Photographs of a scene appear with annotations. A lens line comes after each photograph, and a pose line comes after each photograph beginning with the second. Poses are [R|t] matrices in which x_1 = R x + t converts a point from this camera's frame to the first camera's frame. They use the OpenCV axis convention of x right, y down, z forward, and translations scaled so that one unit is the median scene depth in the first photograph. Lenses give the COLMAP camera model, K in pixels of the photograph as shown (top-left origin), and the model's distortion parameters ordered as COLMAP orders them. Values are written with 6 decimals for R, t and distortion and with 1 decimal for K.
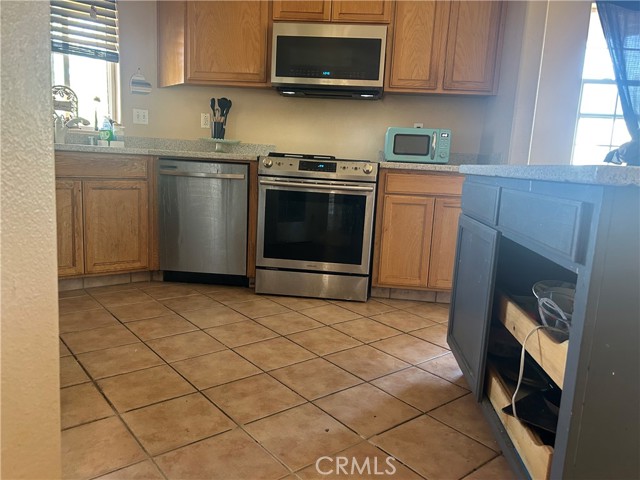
lens RADIAL K [[489.0, 0, 320.0], [0, 489.0, 240.0], [0, 0, 1]] dist [0.034317, -0.006930]
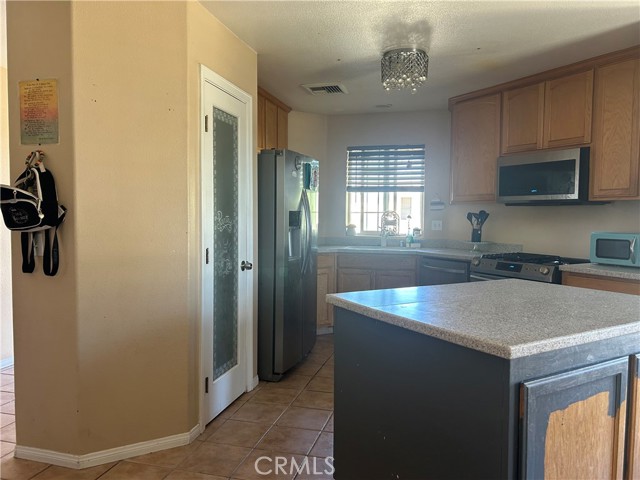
lens RADIAL K [[489.0, 0, 320.0], [0, 489.0, 240.0], [0, 0, 1]] dist [0.034317, -0.006930]
pose [[0.576745, -0.003813, -0.816915, 0.689868], [-0.106677, 0.991075, -0.079940, -0.061698], [0.809929, 0.133251, 0.571191, -0.113134]]
